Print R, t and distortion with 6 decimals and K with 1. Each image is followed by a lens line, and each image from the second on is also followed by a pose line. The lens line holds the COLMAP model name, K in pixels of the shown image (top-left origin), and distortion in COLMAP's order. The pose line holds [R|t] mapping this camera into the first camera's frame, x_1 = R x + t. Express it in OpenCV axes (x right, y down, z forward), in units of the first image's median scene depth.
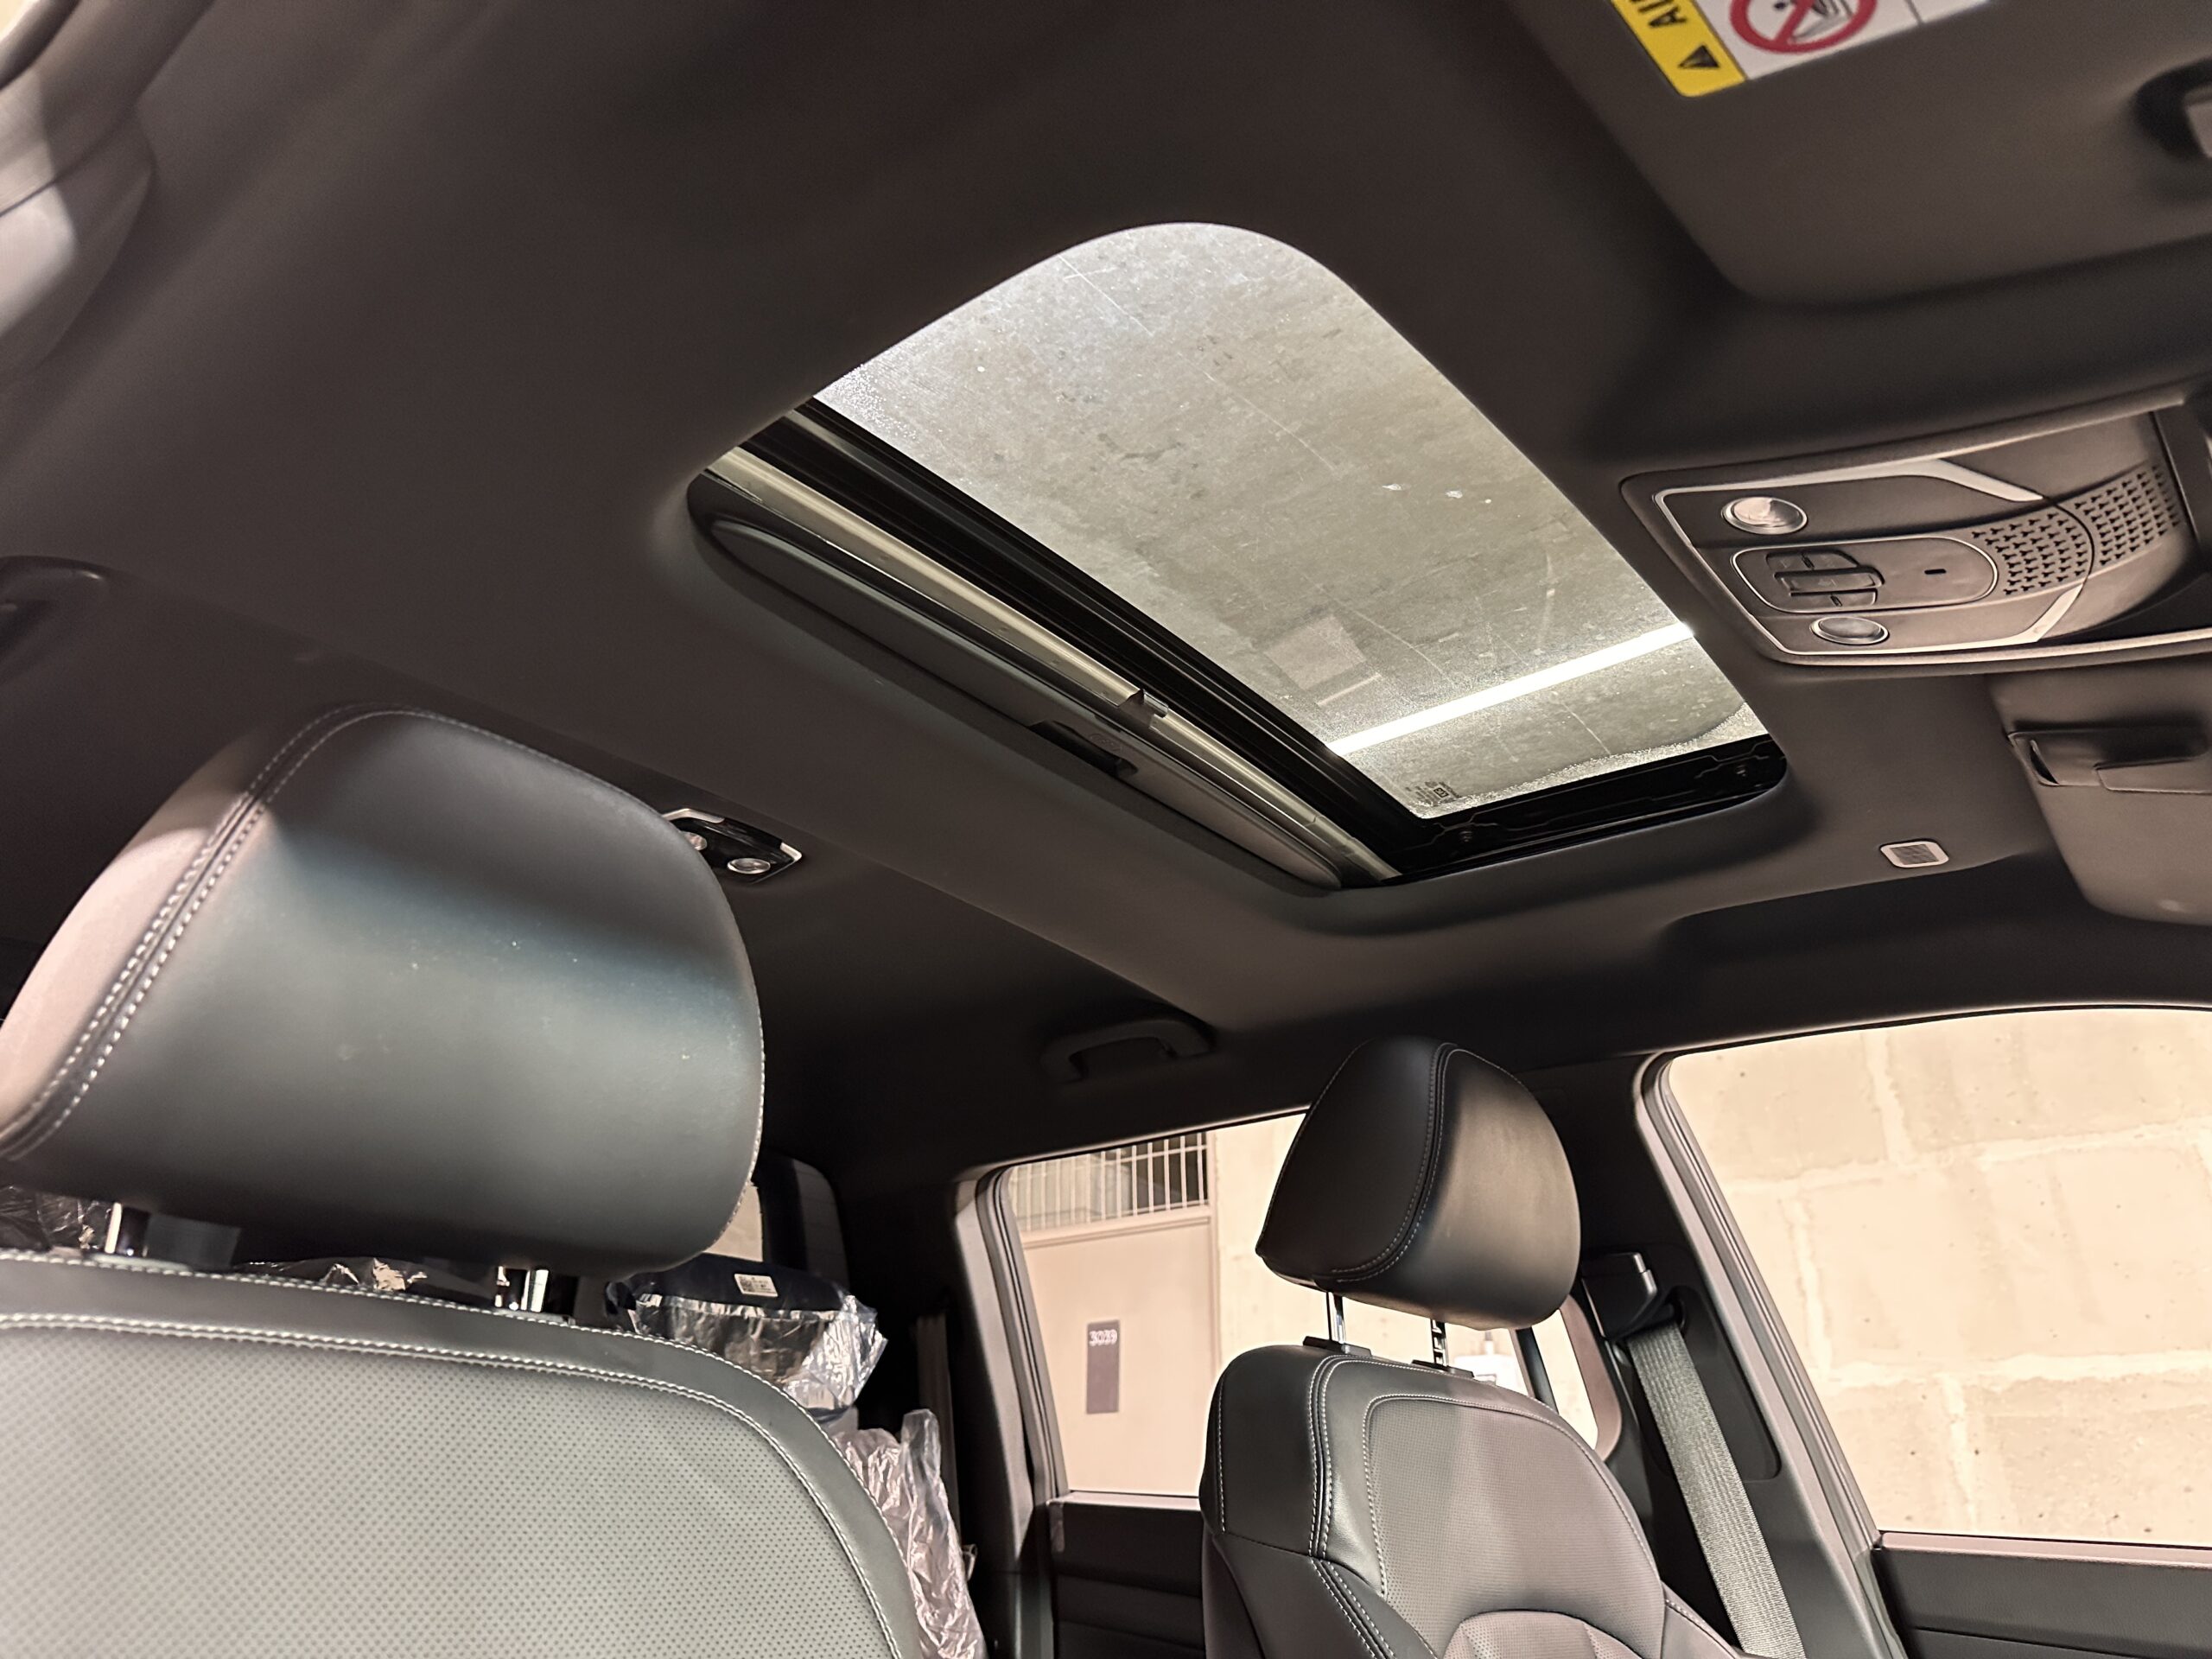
lens RADIAL K [[1552.2, 0, 1019.2], [0, 1552.2, 828.6], [0, 0, 1]] dist [-0.003106, -0.000941]
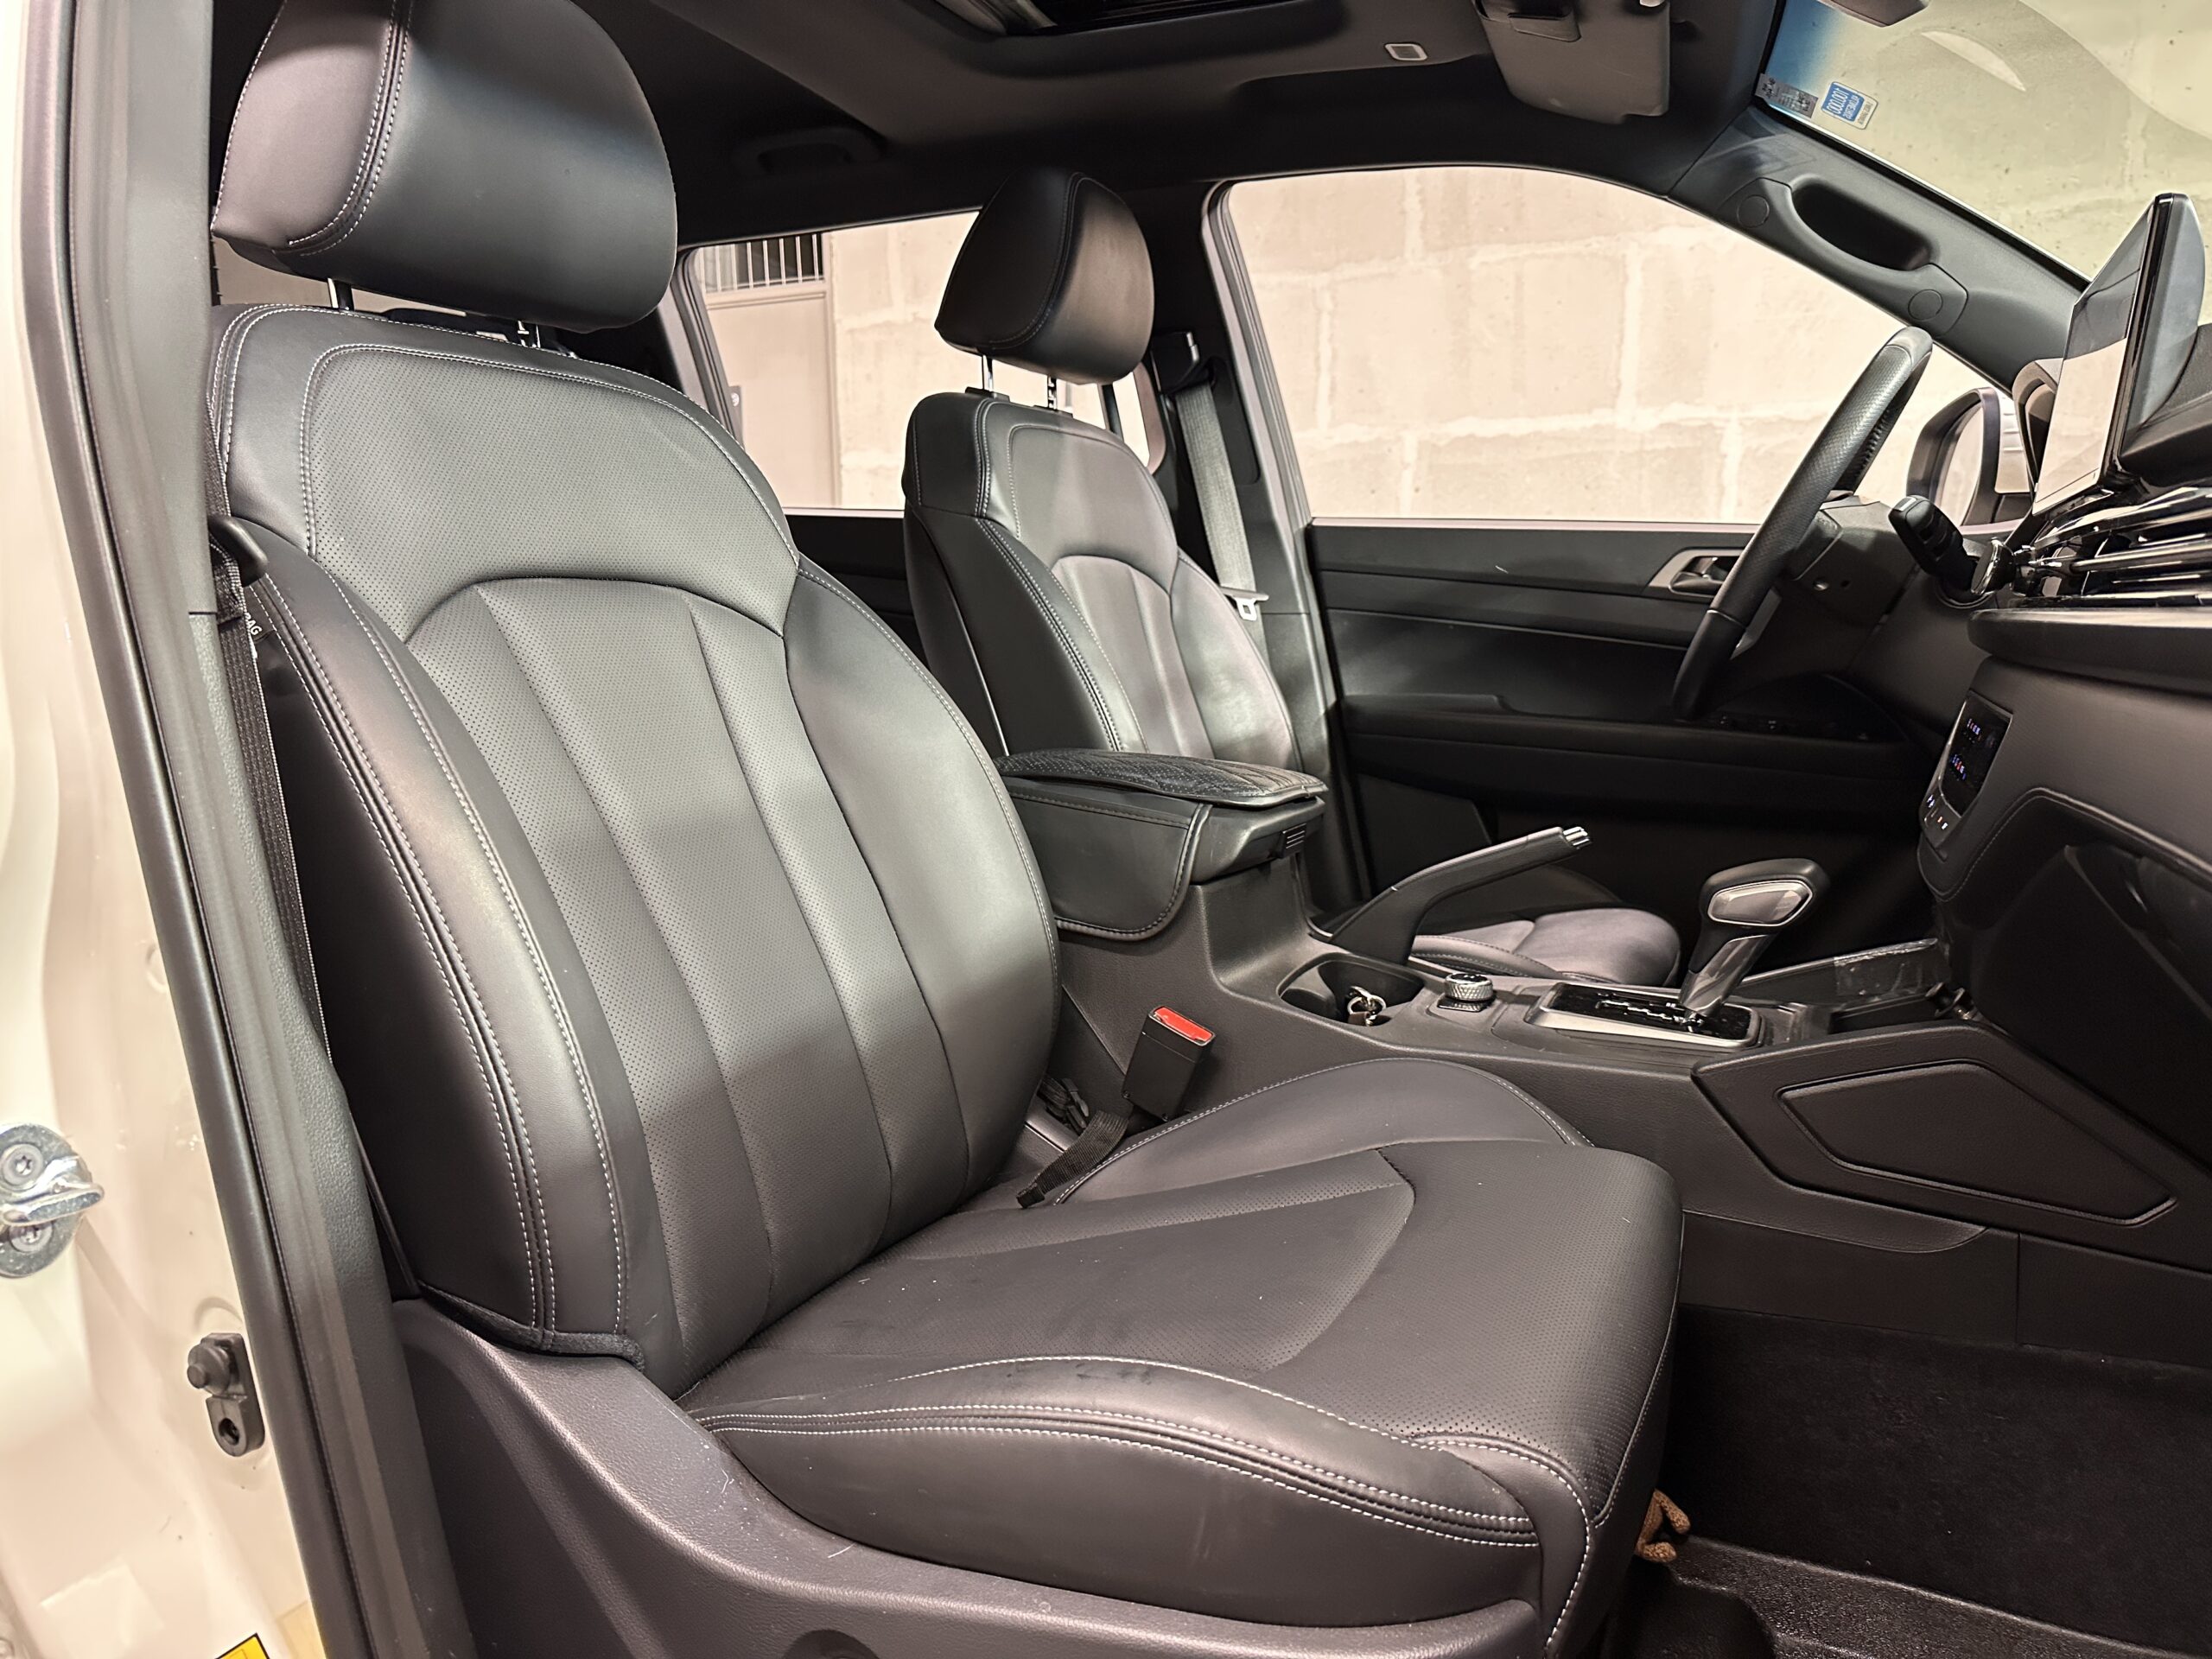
lens RADIAL K [[1556.2, 0, 1098.4], [0, 1556.2, 829.9], [0, 0, 1]] dist [0.076284, -0.255578]
pose [[0.953626, -0.076231, 0.291180, -0.129478], [-0.095314, 0.841132, 0.532365, -0.095301], [-0.285504, -0.535431, 0.794859, -0.349745]]
